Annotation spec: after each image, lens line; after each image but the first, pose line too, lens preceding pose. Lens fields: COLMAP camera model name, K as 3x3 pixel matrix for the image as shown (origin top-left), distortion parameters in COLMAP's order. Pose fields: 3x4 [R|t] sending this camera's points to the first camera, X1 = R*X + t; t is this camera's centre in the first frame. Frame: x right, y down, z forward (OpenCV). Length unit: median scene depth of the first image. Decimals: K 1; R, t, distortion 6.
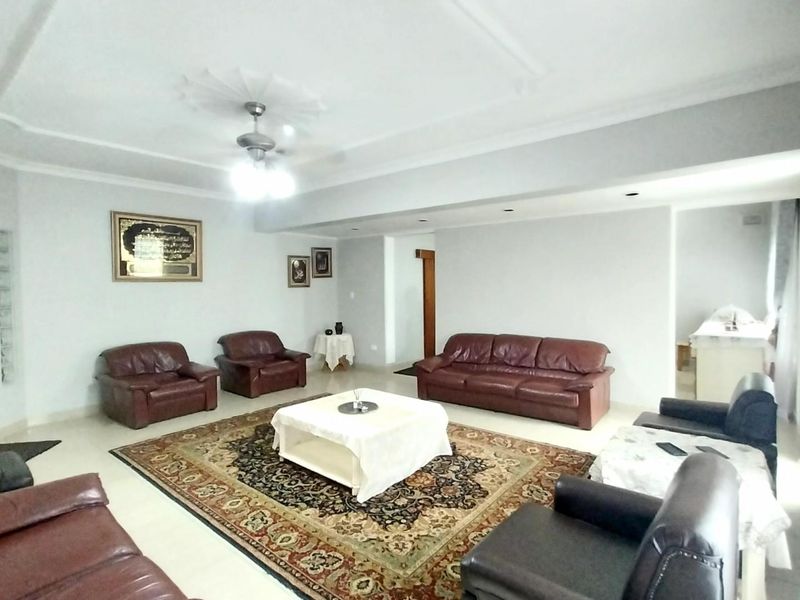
lens RADIAL K [[420.5, 0, 400.0], [0, 420.5, 300.0], [0, 0, 1]] dist [0.030582, -0.018060]
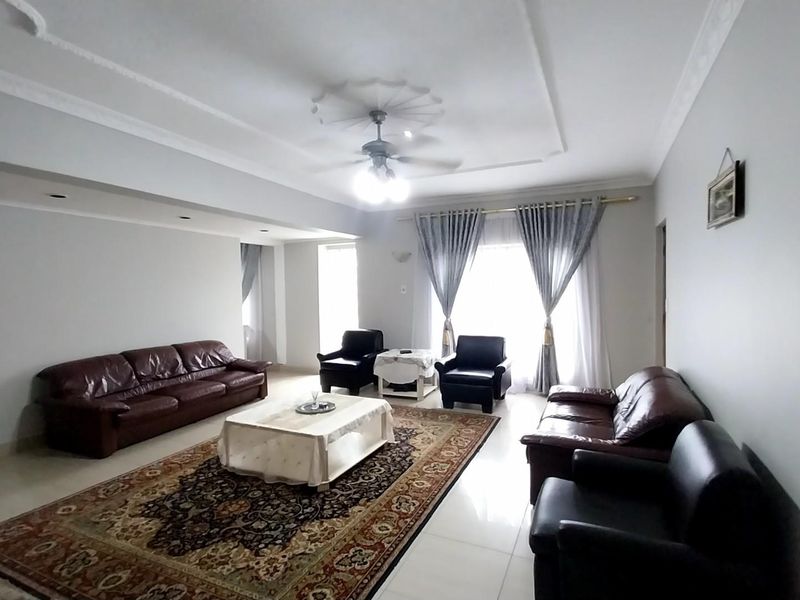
lens RADIAL K [[420.5, 0, 400.0], [0, 420.5, 300.0], [0, 0, 1]] dist [0.030582, -0.018060]
pose [[-0.263157, -0.015387, 0.964630, -1.333864], [0.042973, 0.998693, 0.027653, -0.045450], [-0.963795, 0.048730, -0.262152, 1.205177]]
